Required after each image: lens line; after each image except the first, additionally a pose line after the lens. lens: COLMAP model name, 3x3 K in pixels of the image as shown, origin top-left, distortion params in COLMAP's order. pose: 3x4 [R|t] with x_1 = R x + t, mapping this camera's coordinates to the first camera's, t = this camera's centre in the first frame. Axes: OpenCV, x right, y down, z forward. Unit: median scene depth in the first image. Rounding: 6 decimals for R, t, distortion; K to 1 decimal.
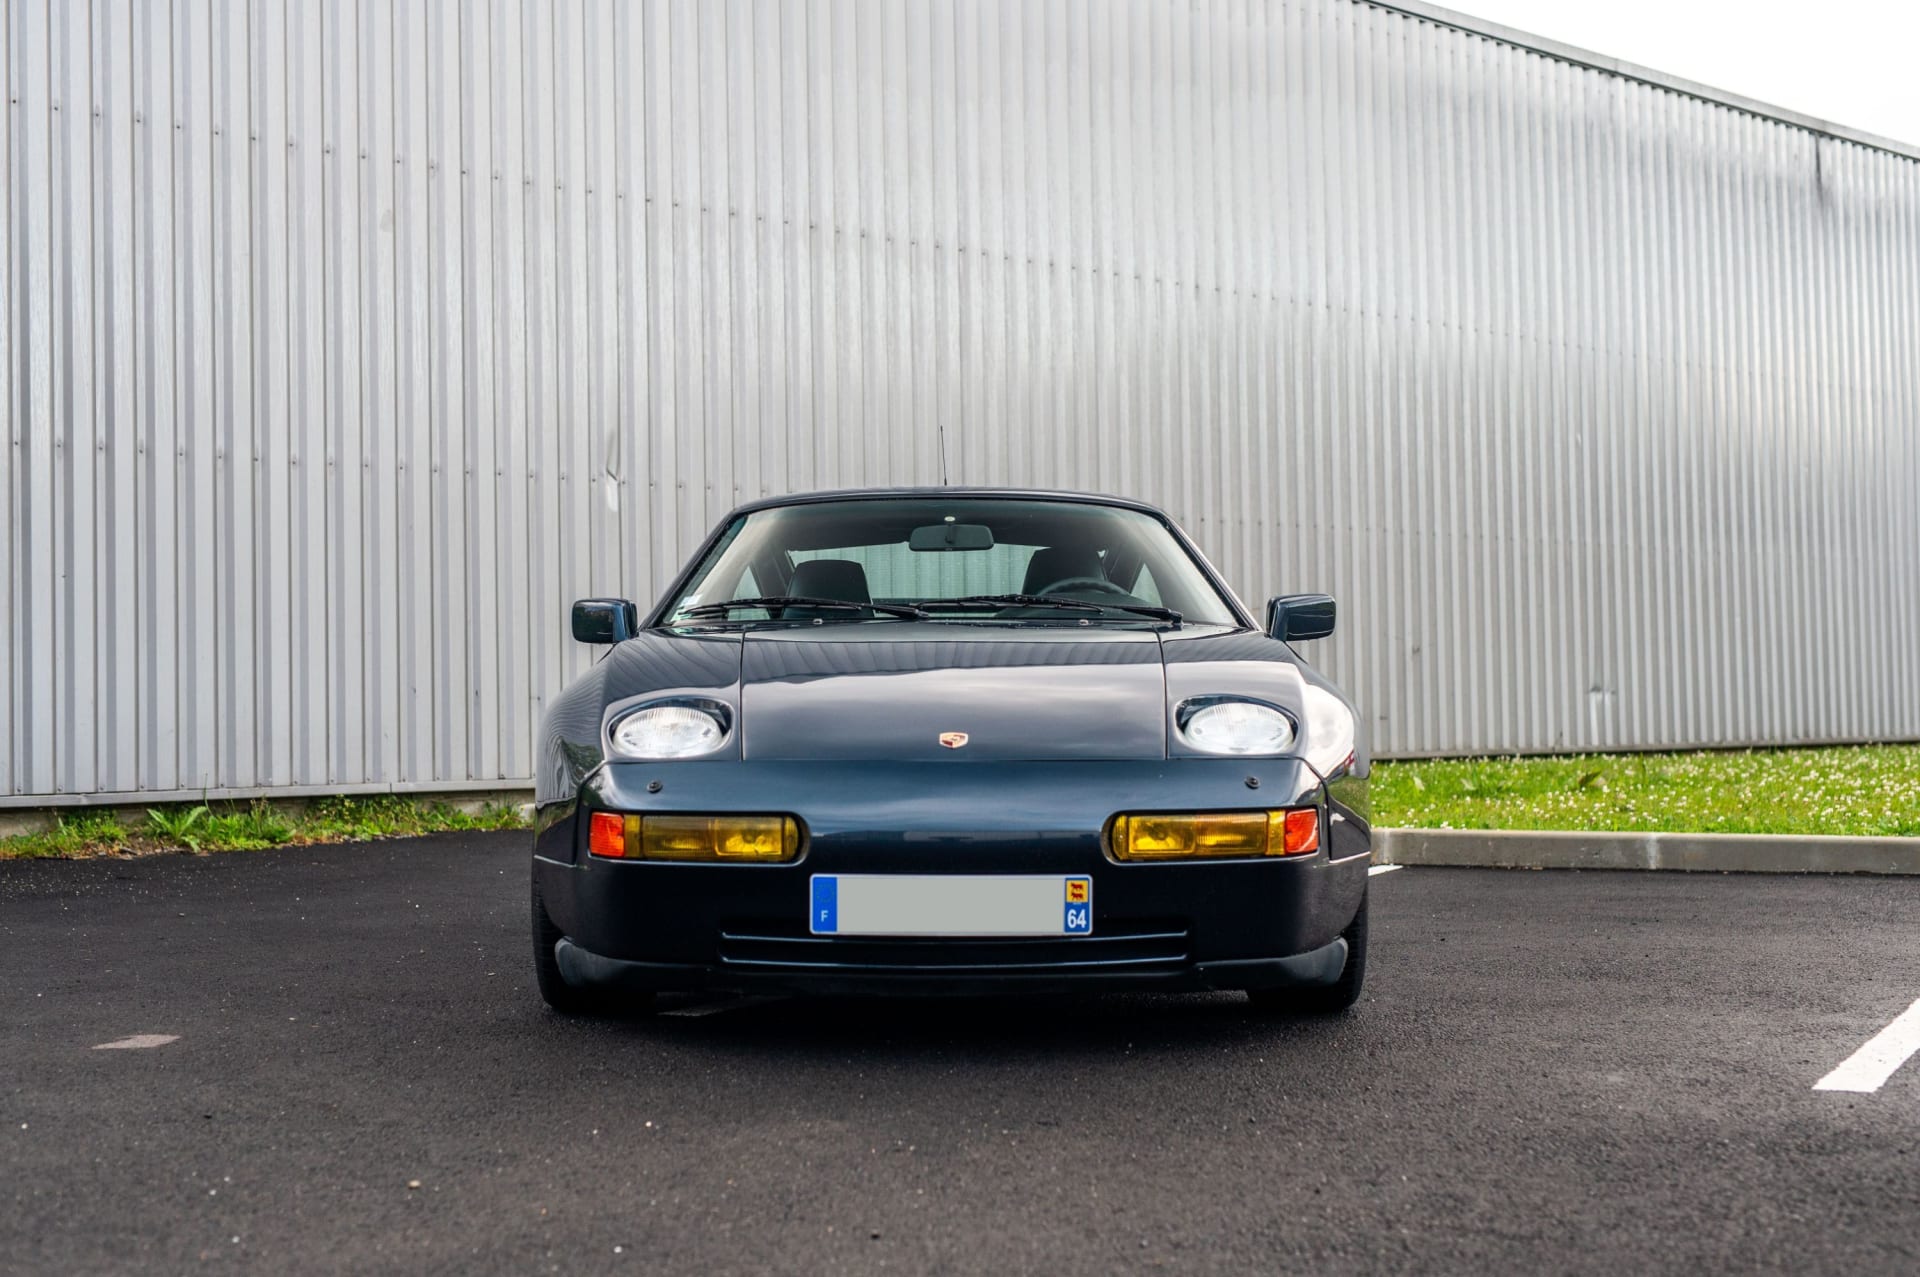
lens RADIAL K [[2691.0, 0, 960.0], [0, 2691.0, 638.5], [0, 0, 1]] dist [-0.006948, 0.192372]
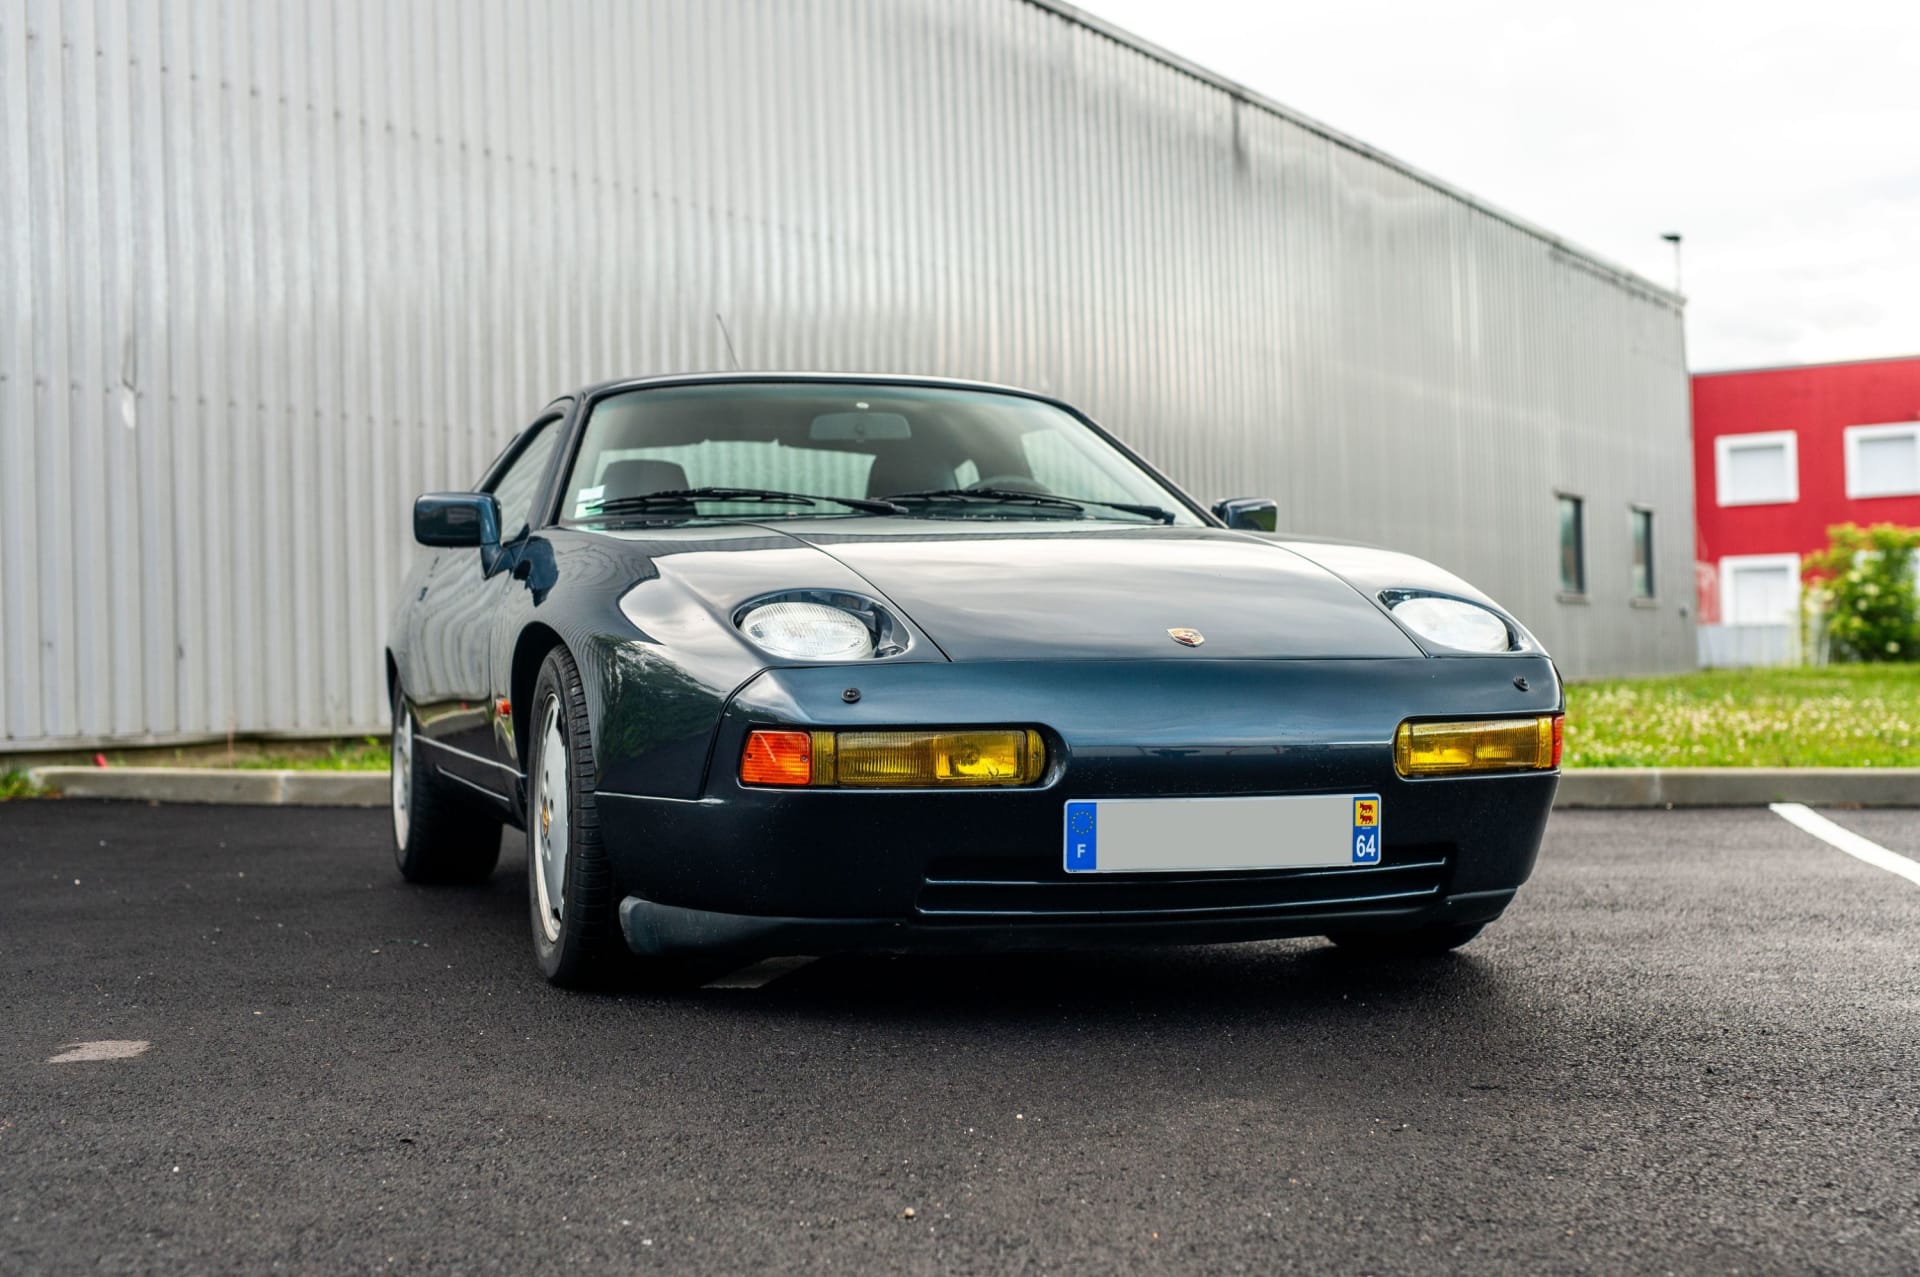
lens RADIAL K [[2691.0, 0, 960.0], [0, 2691.0, 638.5], [0, 0, 1]] dist [-0.006948, 0.192372]
pose [[0.954277, -0.003201, 0.298908, -0.216543], [0.000743, 0.999965, 0.008337, 0.021466], [-0.298924, -0.007733, 0.954246, 0.157763]]
